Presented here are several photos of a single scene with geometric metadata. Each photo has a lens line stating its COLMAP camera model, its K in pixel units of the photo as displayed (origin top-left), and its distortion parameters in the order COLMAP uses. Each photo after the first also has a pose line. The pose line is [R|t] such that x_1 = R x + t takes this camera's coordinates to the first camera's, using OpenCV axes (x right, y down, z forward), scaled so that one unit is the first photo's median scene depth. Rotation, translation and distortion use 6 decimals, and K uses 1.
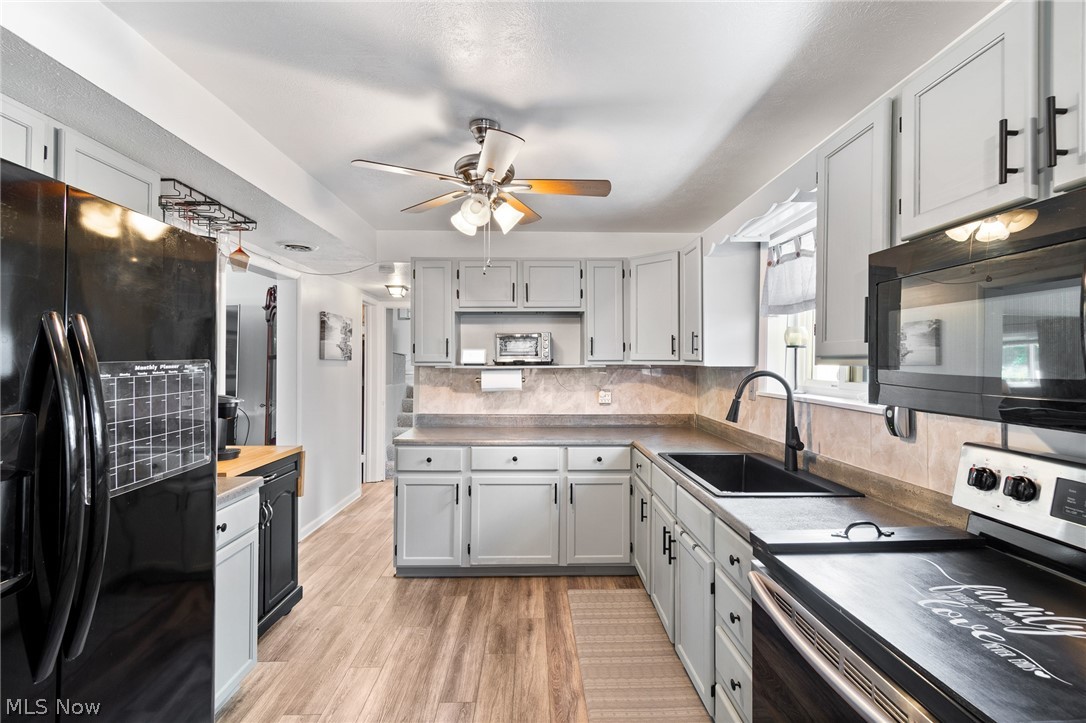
lens RADIAL K [[481.7, 0, 542.2], [0, 481.7, 355.0], [0, 0, 1]] dist [0.001149, -0.000289]
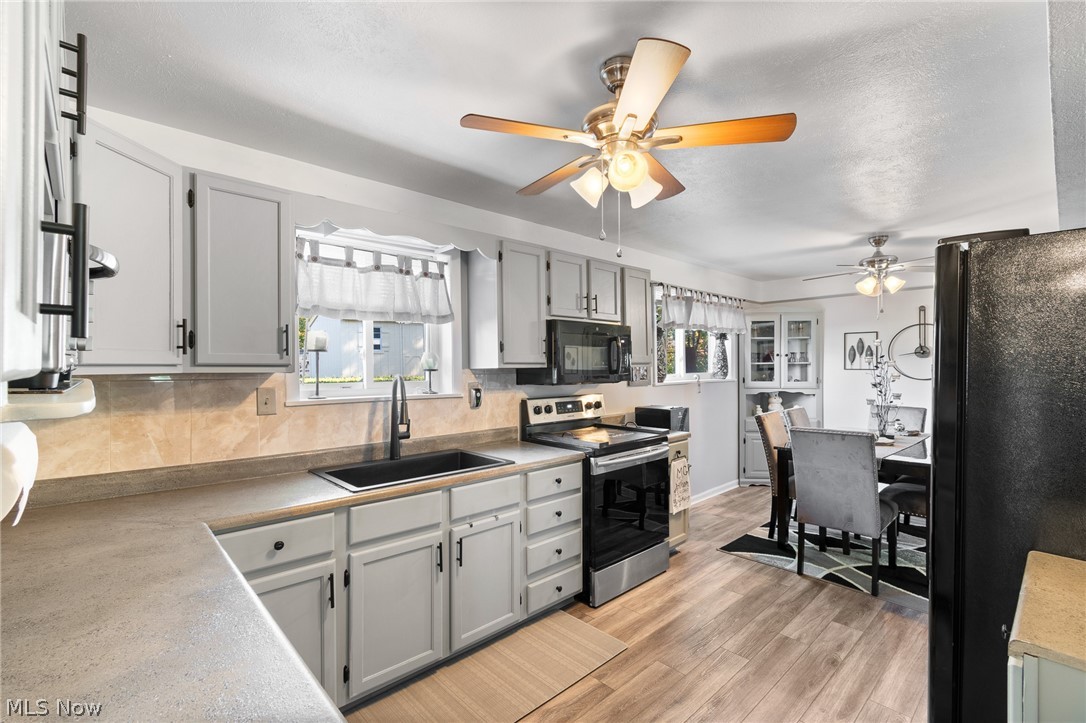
lens RADIAL K [[485.0, 0, 538.8], [0, 485.0, 371.9], [0, 0, 1]] dist [0.000029, -0.000102]
pose [[-0.662247, -0.009865, 0.749221, -0.421782], [-0.008289, 0.999949, 0.005840, 0.013240], [-0.749240, -0.002342, -0.662295, 1.088132]]
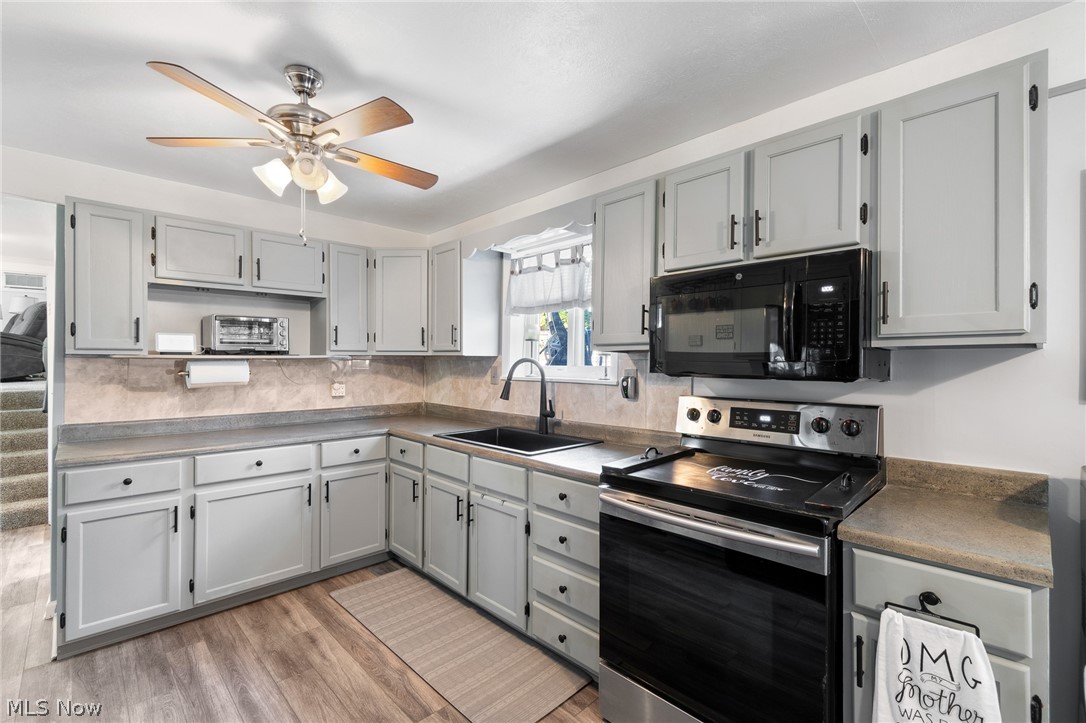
lens RADIAL K [[480.6, 0, 538.7], [0, 480.6, 364.0], [0, 0, 1]] dist [0.001037, 0.000170]
pose [[0.735435, -0.004042, 0.677583, -0.268827], [-0.009829, 0.999813, 0.016633, 0.020438], [-0.677524, -0.018893, 0.735258, 0.040506]]
